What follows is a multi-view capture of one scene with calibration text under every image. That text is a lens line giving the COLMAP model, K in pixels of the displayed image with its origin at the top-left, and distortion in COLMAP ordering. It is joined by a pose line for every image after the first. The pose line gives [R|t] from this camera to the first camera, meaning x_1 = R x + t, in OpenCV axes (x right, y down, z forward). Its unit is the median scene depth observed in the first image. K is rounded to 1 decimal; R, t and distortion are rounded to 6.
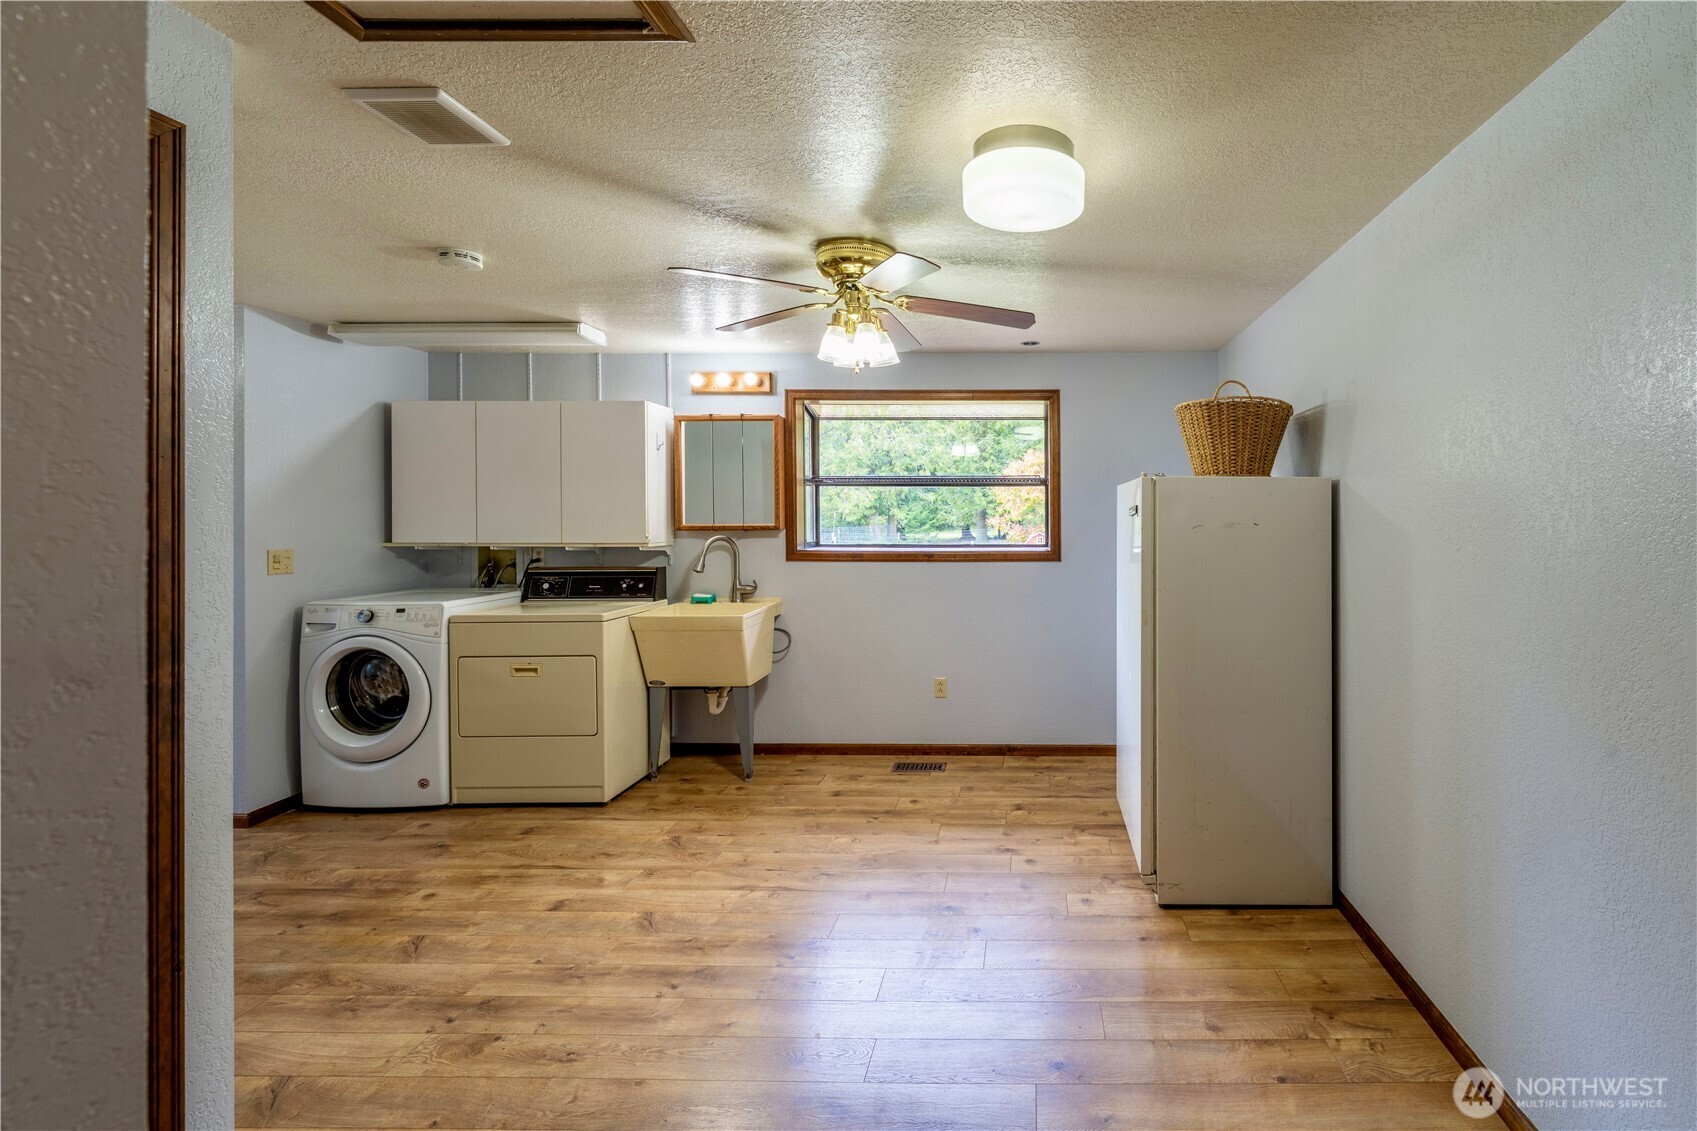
lens RADIAL K [[707.2, 0, 889.0], [0, 707.2, 516.0], [0, 0, 1]] dist [-0.001345, -0.000514]
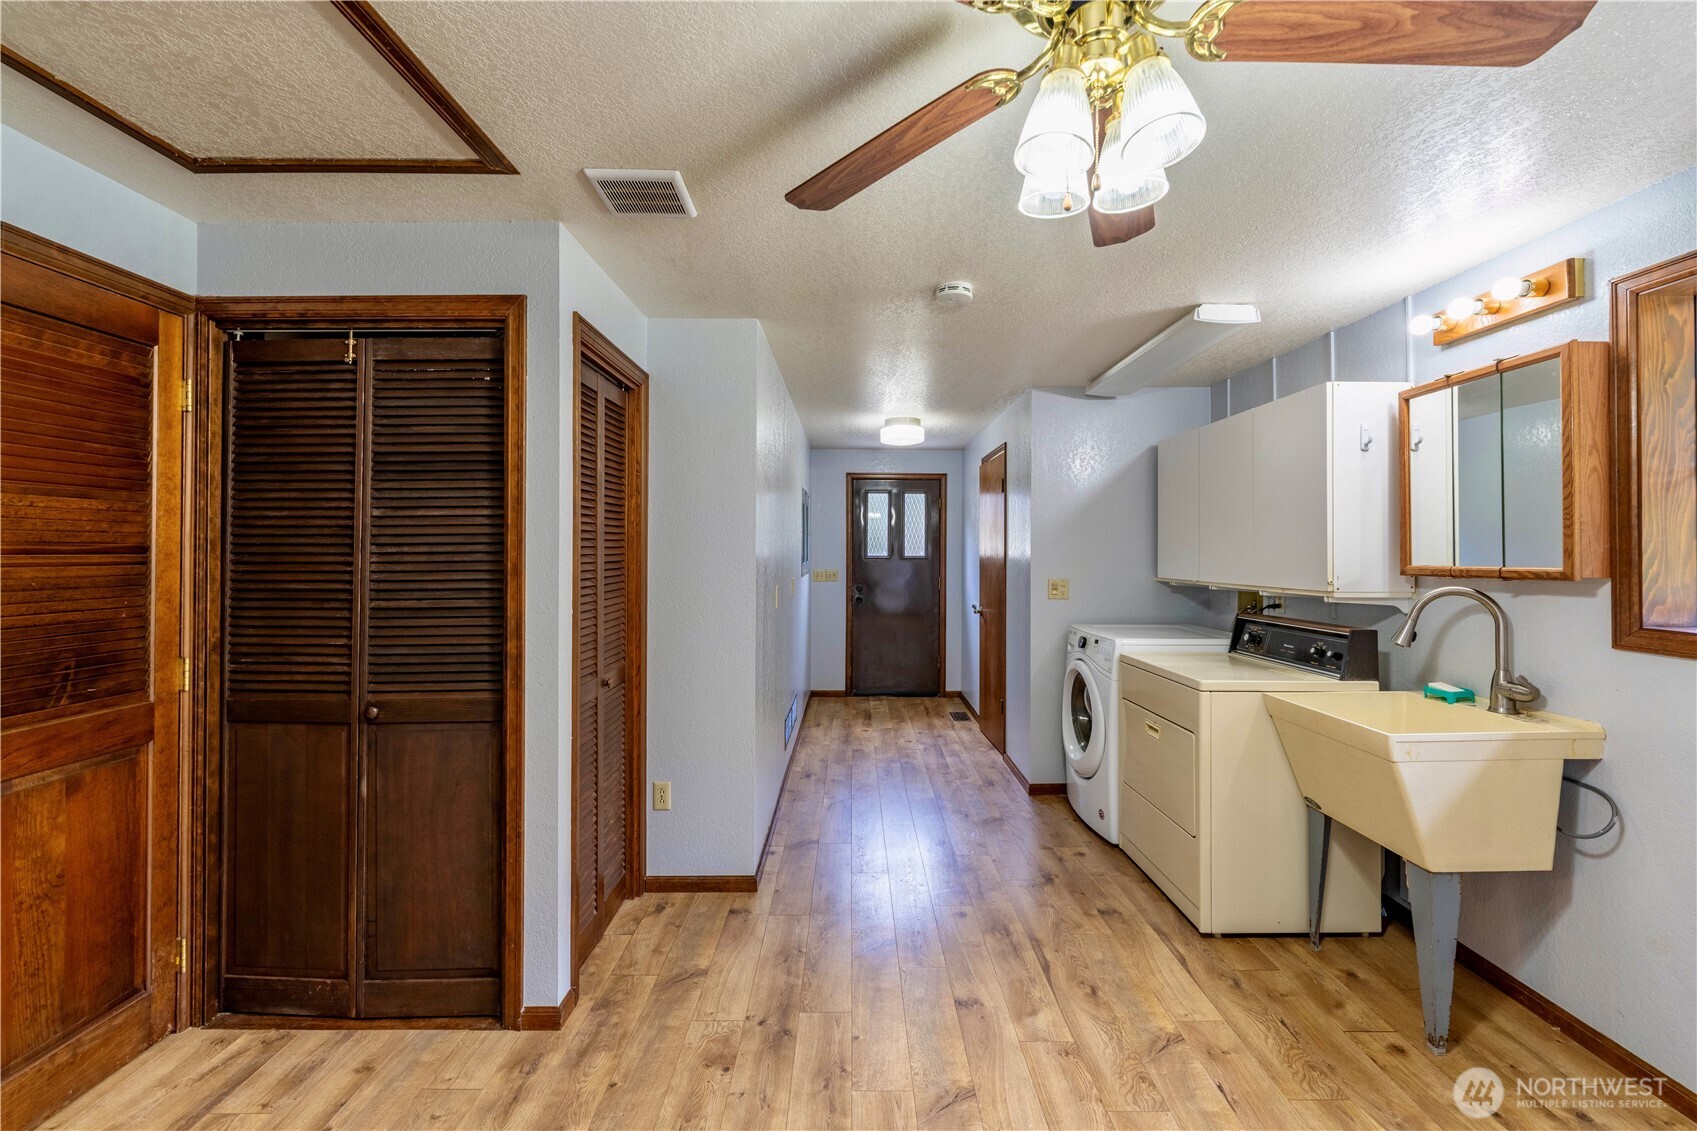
lens RADIAL K [[647.3, 0, 850.6], [0, 647.3, 550.7], [0, 0, 1]] dist [-0.002121, -0.000112]
pose [[0.212962, -0.001498, -0.977059, 0.184615], [-0.004756, 0.999985, -0.002570, 0.003190], [0.977049, 0.005195, 0.212952, 0.474224]]
